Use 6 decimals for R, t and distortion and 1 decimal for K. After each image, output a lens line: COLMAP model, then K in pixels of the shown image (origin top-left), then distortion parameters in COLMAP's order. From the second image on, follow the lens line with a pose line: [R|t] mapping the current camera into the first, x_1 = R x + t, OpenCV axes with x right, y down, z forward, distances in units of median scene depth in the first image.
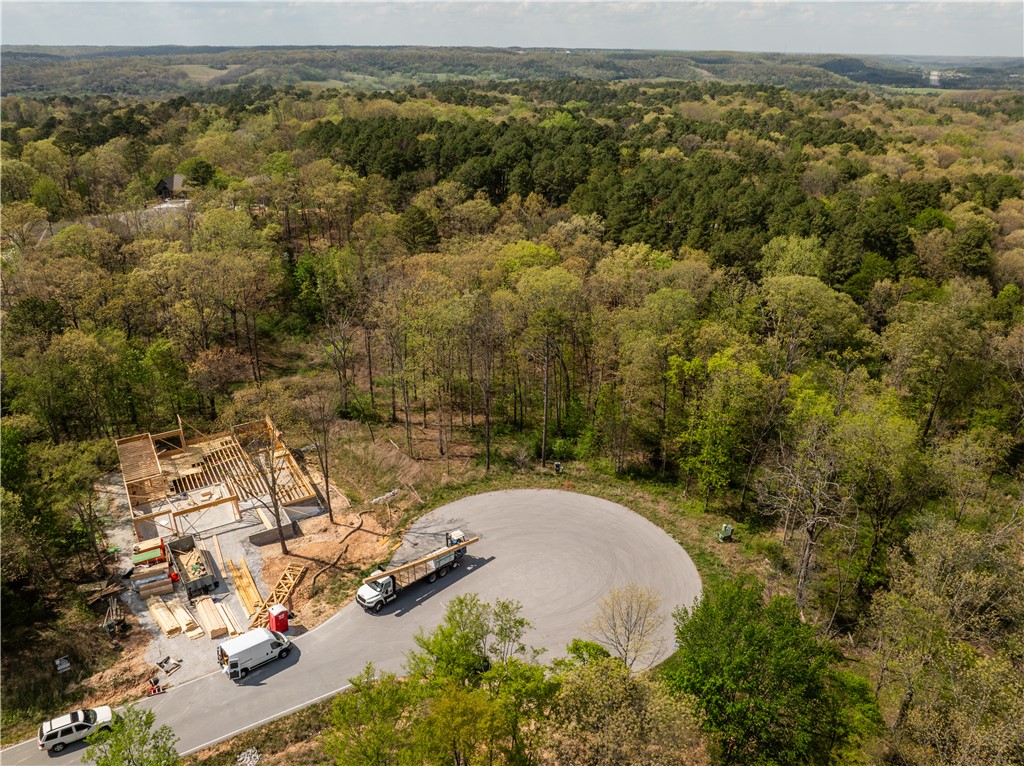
lens RADIAL K [[718.6, 0, 511.2], [0, 718.6, 387.4], [0, 0, 1]] dist [-0.039641, 0.000589]
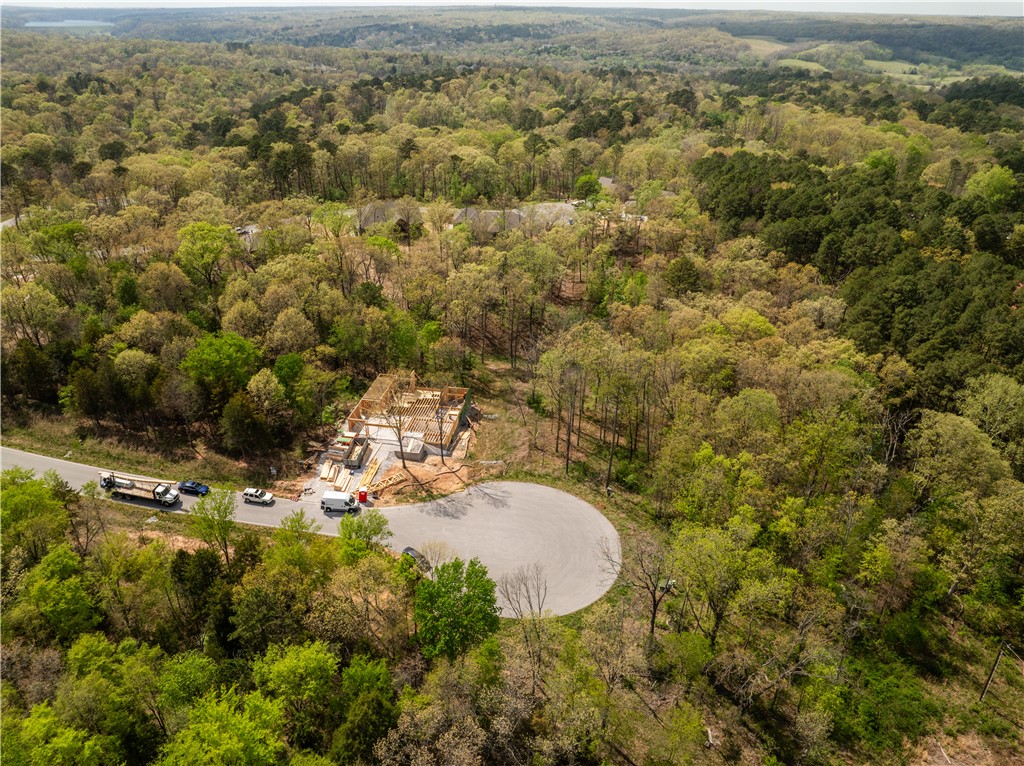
lens RADIAL K [[719.9, 0, 511.0], [0, 719.9, 386.1], [0, 0, 1]] dist [-0.043598, 0.005602]
pose [[0.753706, 0.306318, -0.581460, 0.605116], [-0.282866, 0.949795, 0.133702, -0.188743], [0.593224, 0.063703, 0.802513, -0.178472]]
